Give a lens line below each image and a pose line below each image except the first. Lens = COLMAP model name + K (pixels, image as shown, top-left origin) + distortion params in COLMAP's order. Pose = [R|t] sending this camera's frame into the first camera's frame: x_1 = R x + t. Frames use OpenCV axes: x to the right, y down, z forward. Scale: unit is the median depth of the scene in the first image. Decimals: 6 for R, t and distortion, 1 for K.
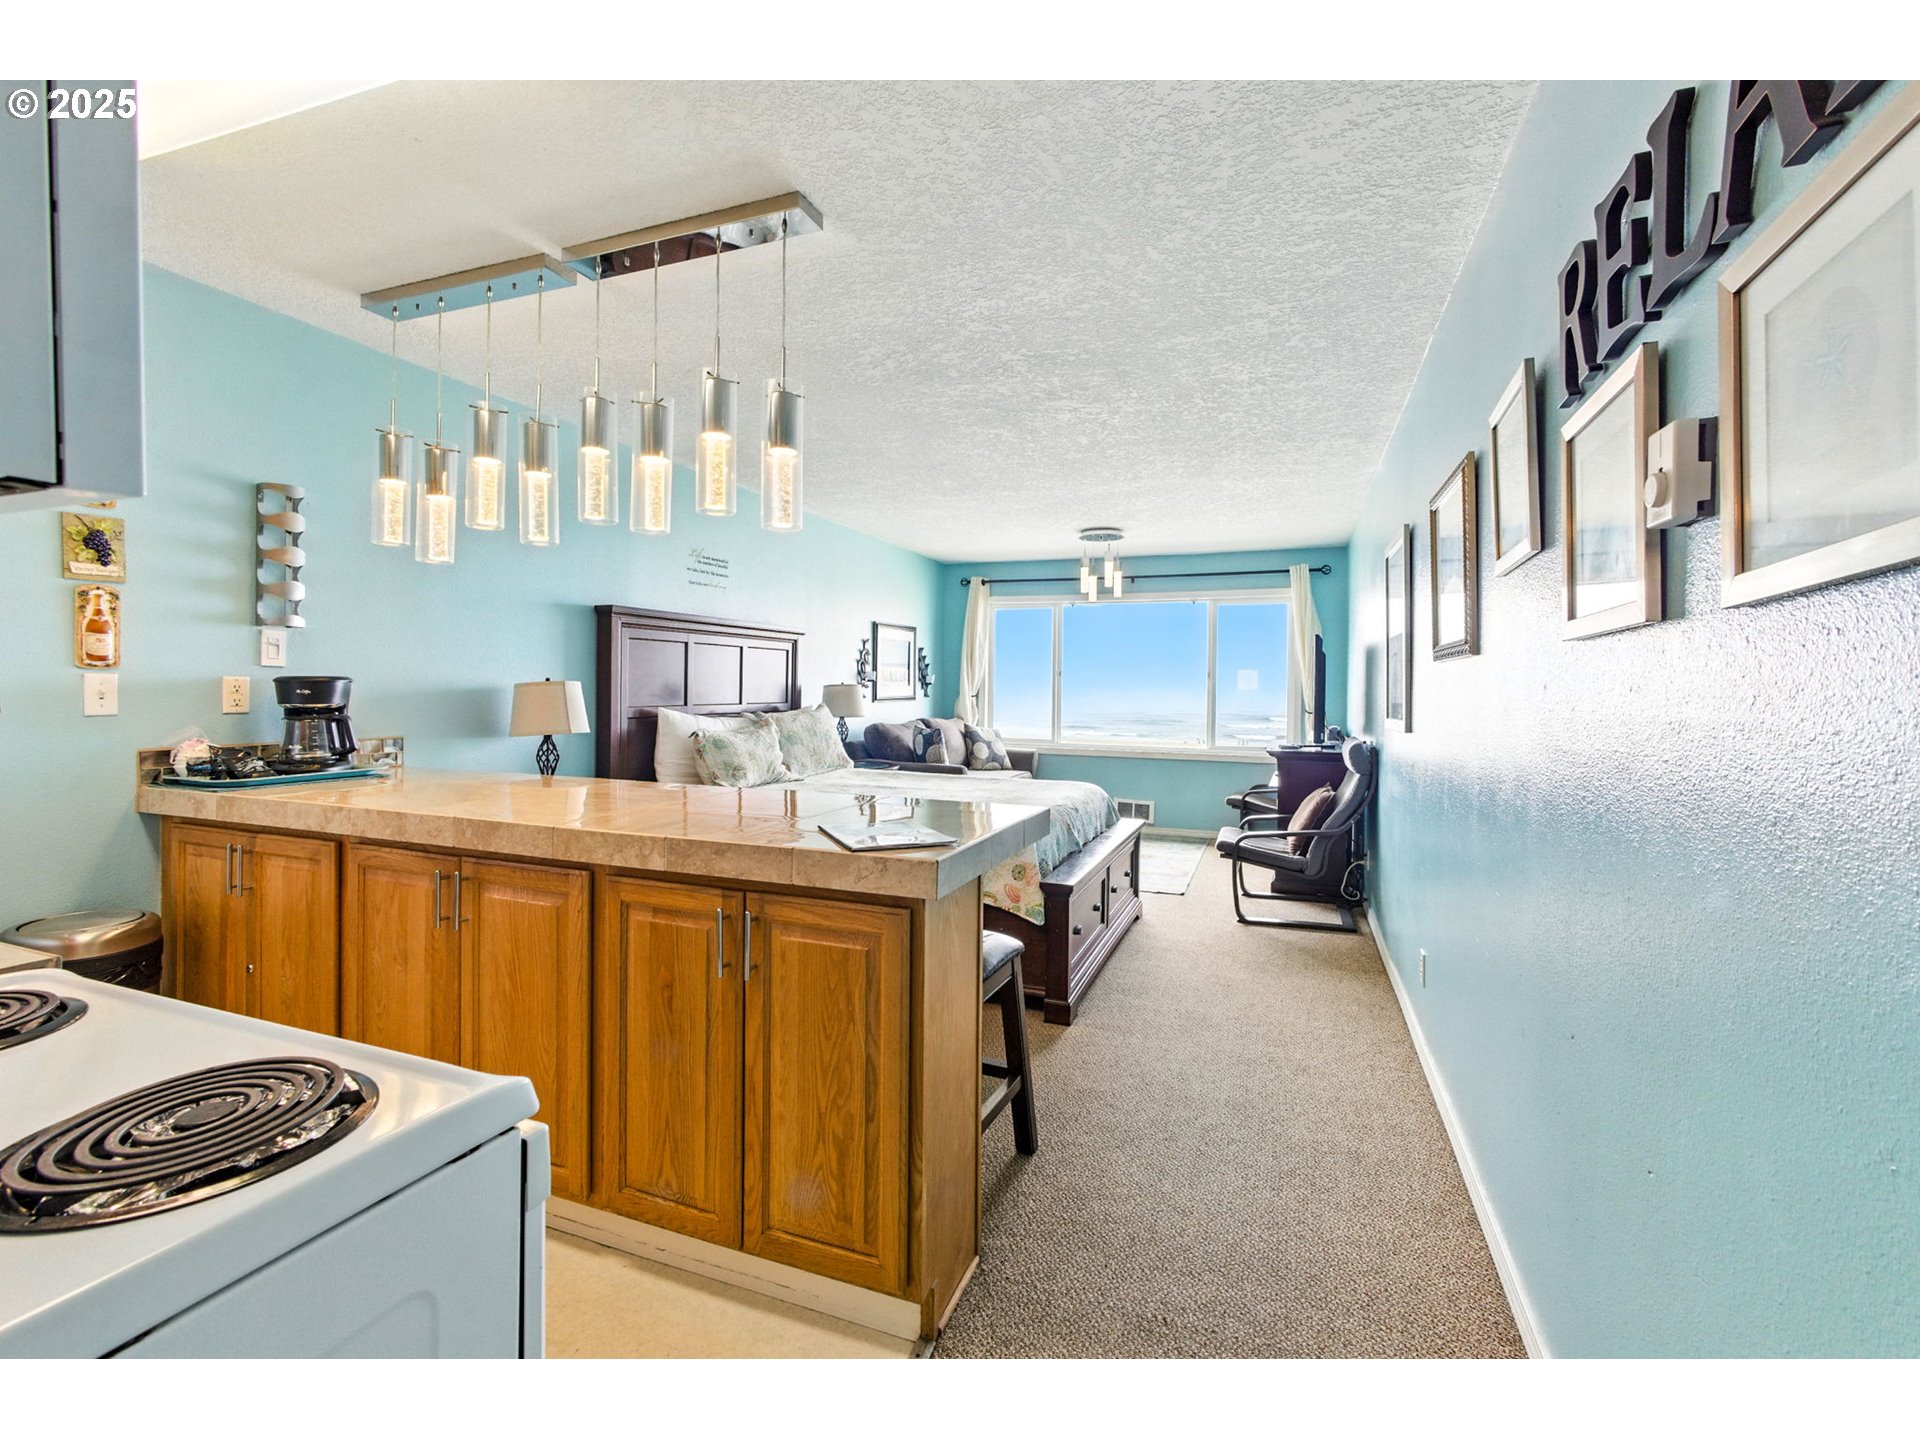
lens RADIAL K [[844.4, 0, 960.7], [0, 844.4, 697.0], [0, 0, 1]] dist [-0.014955, 0.007493]
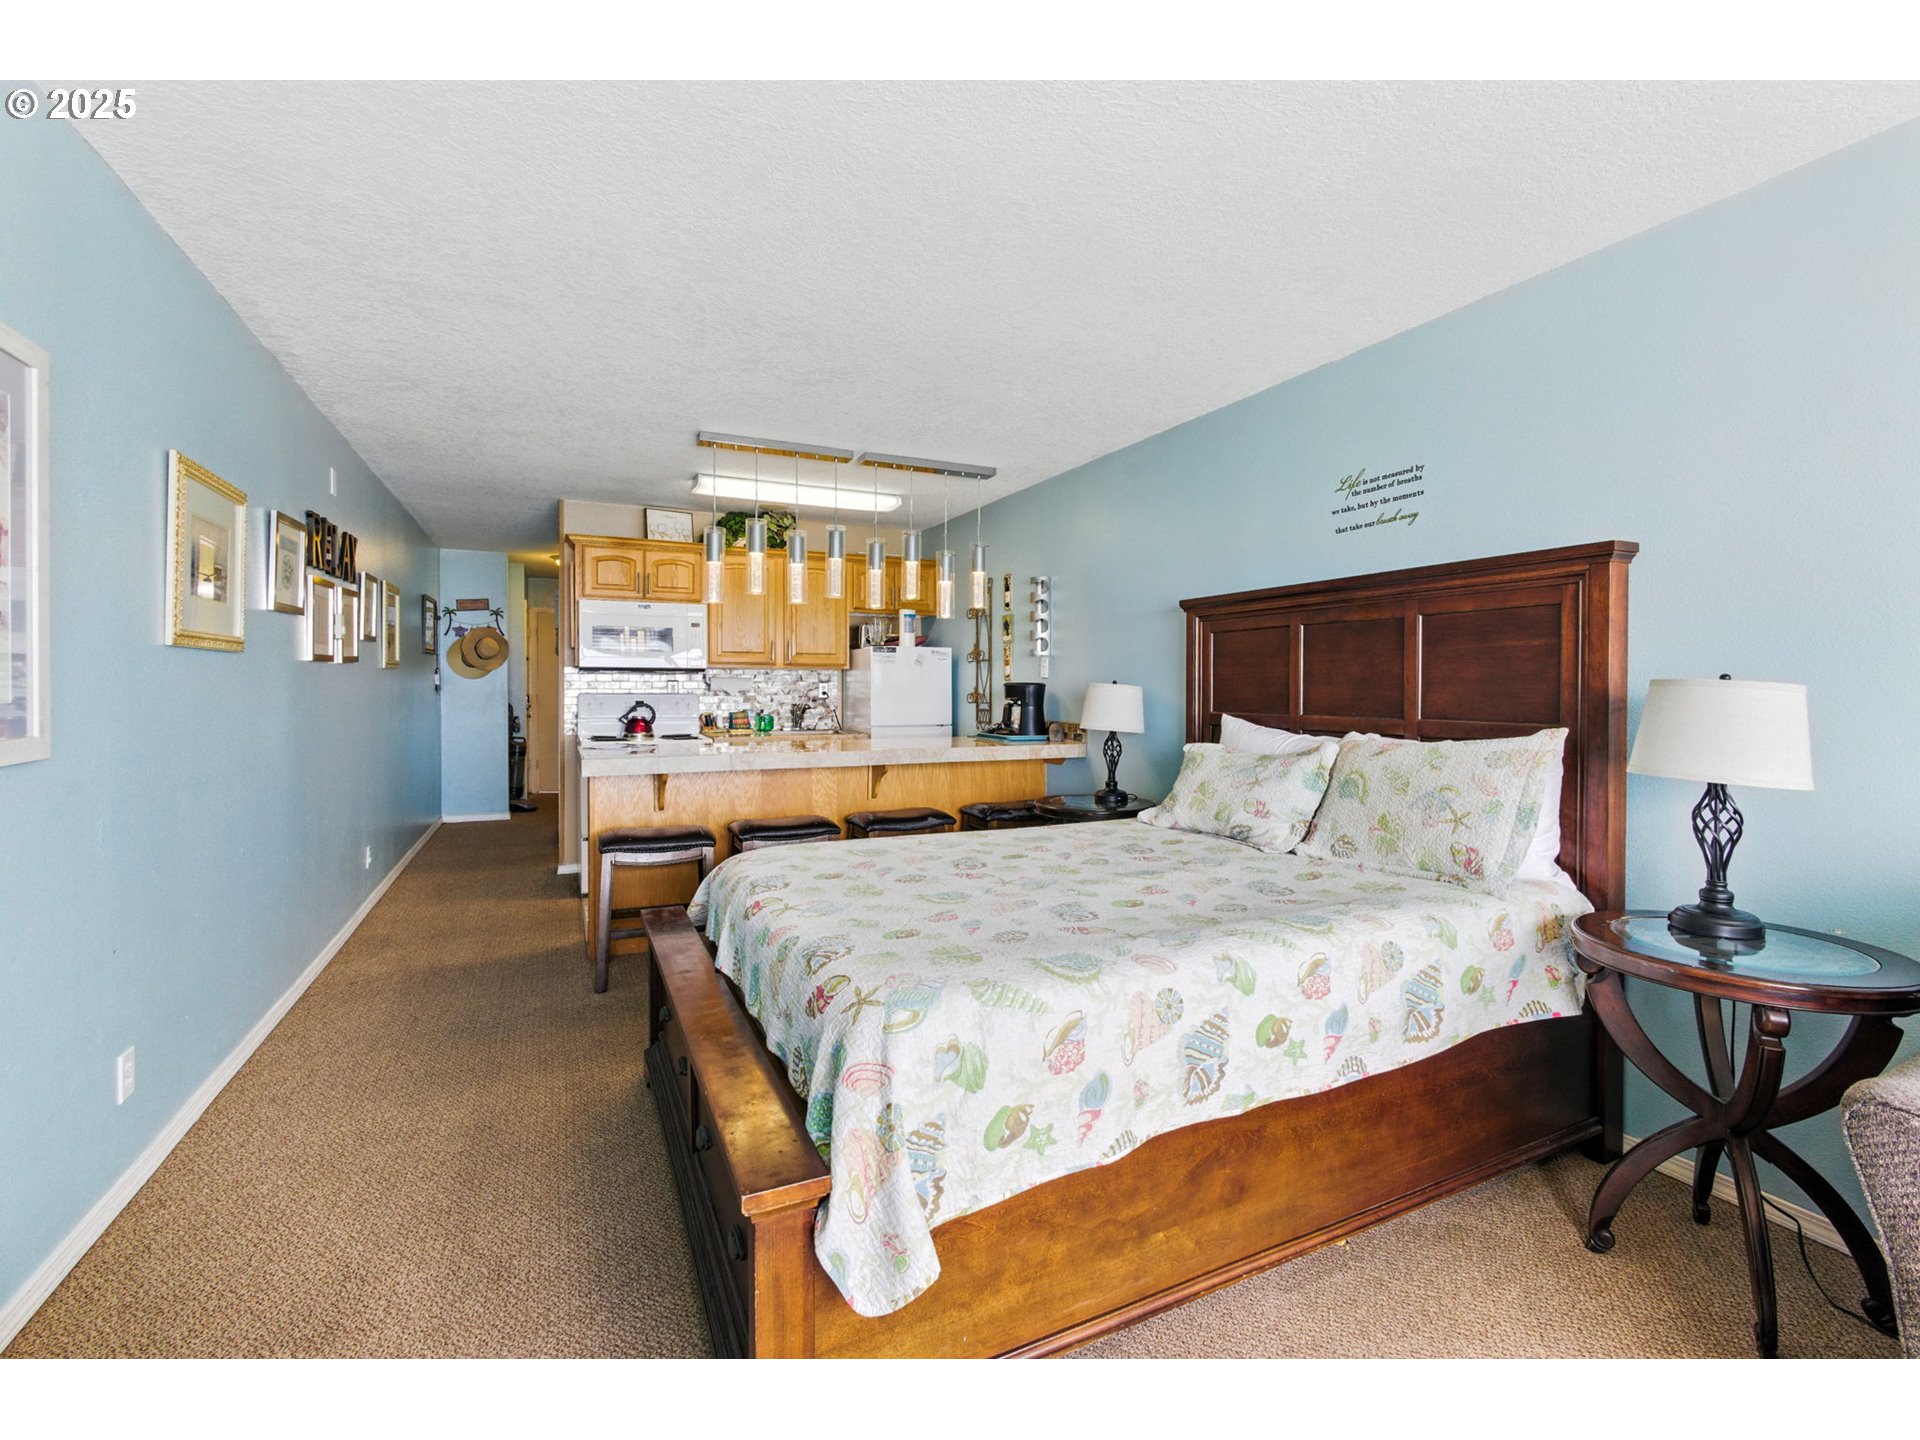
lens RADIAL K [[825.7, 0, 951.2], [0, 825.7, 703.9], [0, 0, 1]] dist [-0.014598, 0.007391]
pose [[-0.685077, 0.002964, -0.728465, 0.622267], [-0.017995, 0.999618, 0.020990, -0.014518], [0.728249, 0.027489, -0.684761, 2.118164]]
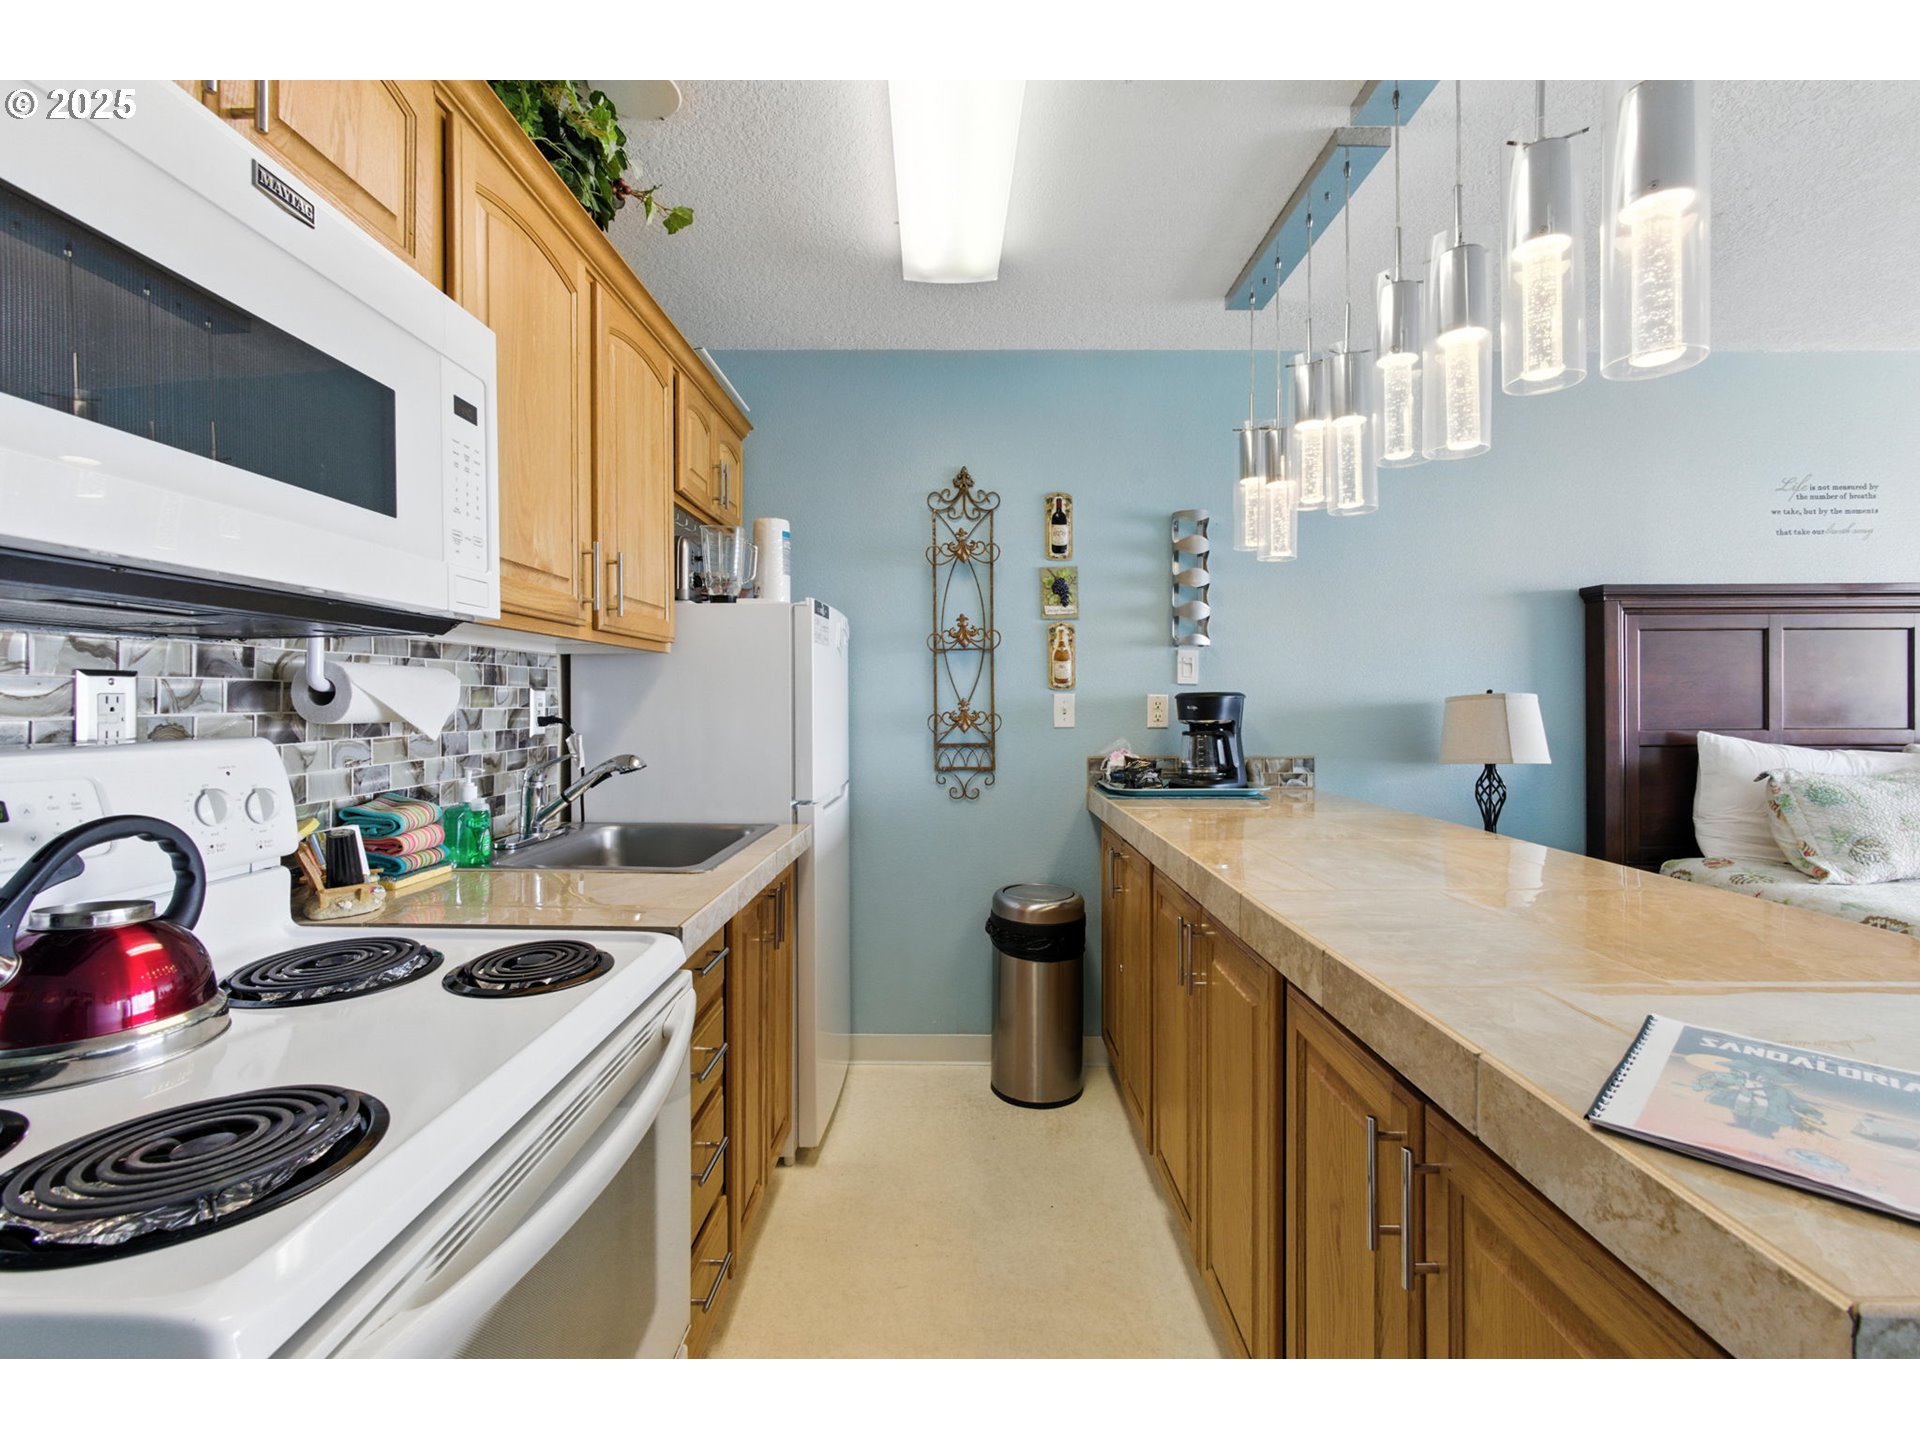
lens RADIAL K [[844.4, 0, 960.7], [0, 844.4, 697.0], [0, 0, 1]] dist [-0.014955, 0.007493]
pose [[0.356745, -0.015307, -0.934077, 0.072351], [-0.004888, 0.999821, -0.018252, 0.000418], [0.934189, 0.011077, 0.356606, 0.362700]]
